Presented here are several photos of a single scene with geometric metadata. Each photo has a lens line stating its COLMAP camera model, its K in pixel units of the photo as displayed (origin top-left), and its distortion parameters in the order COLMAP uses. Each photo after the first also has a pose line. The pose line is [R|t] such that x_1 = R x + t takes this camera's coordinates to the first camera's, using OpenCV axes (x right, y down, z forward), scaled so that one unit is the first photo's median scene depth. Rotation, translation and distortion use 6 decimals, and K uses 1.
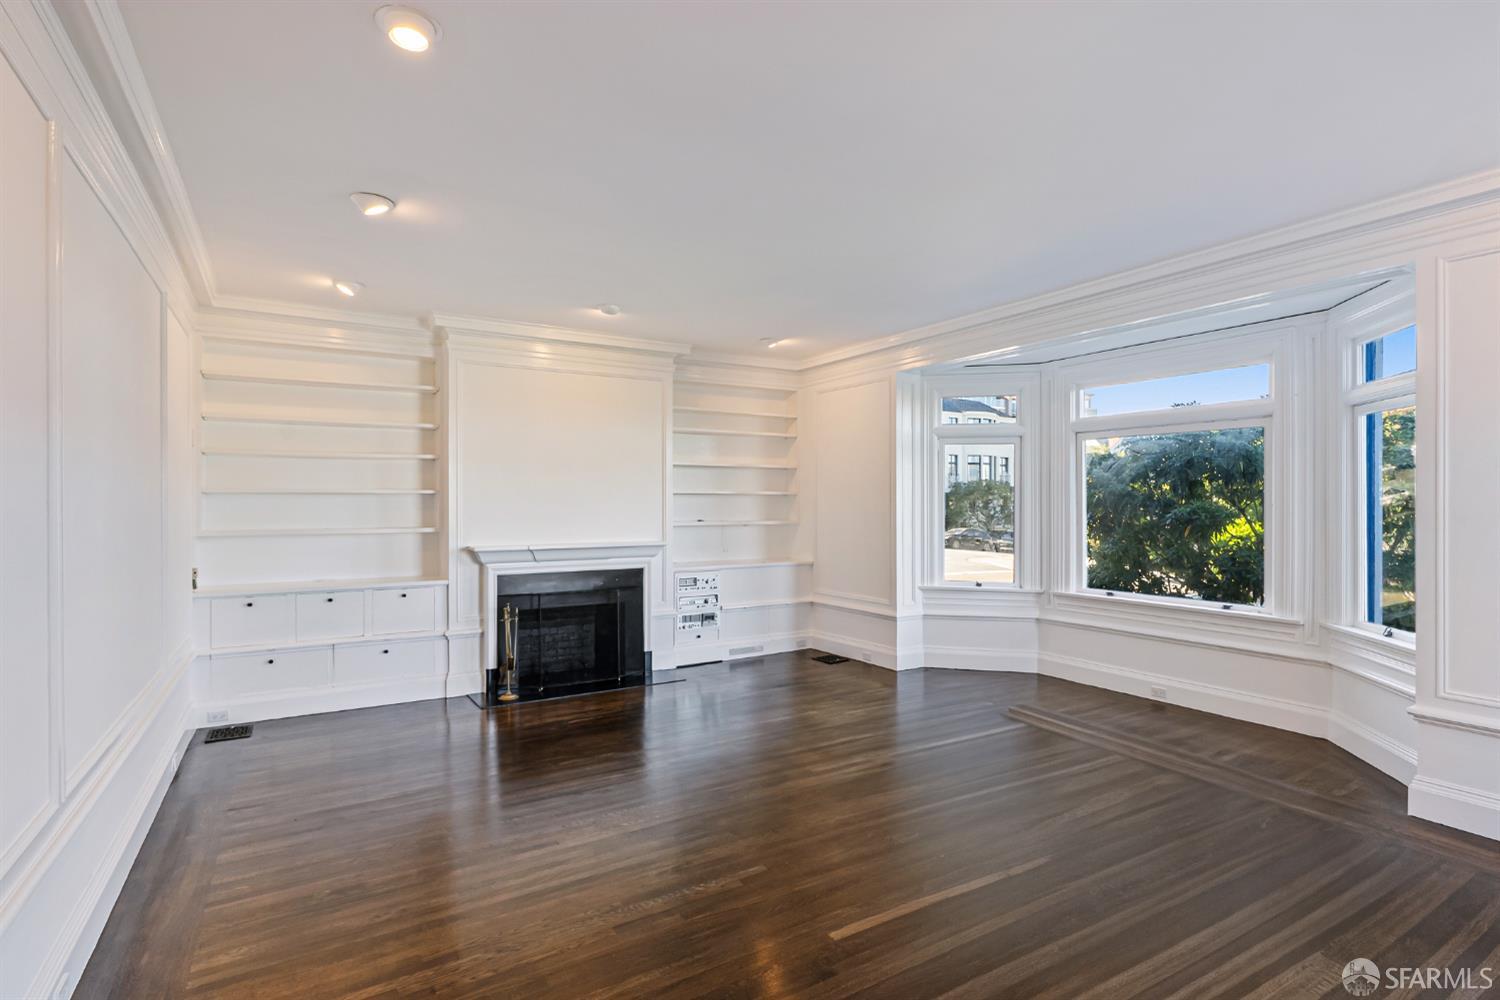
lens RADIAL K [[728.5, 0, 748.1], [0, 728.5, 507.6], [0, 0, 1]] dist [-0.000521, 0.000588]
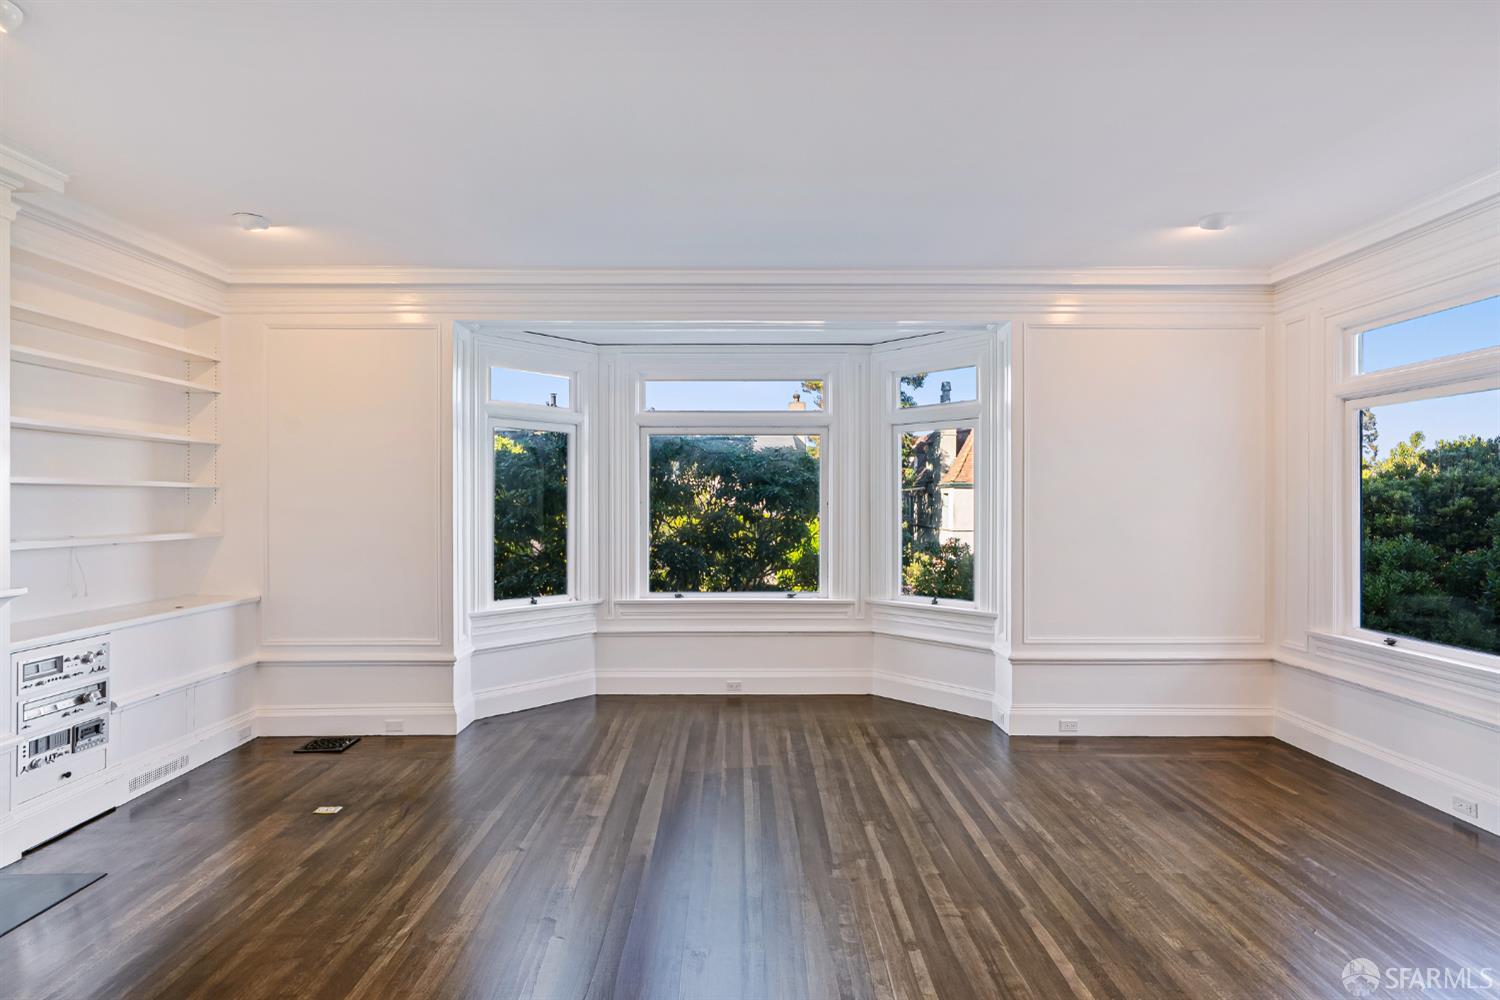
lens RADIAL K [[728.5, 0, 748.1], [0, 728.5, 507.6], [0, 0, 1]] dist [-0.000521, 0.000588]
pose [[0.527399, -0.005289, 0.849601, -0.242254], [0.005931, 0.999979, 0.002543, -0.001054], [-0.849597, 0.003698, 0.527419, 0.354174]]
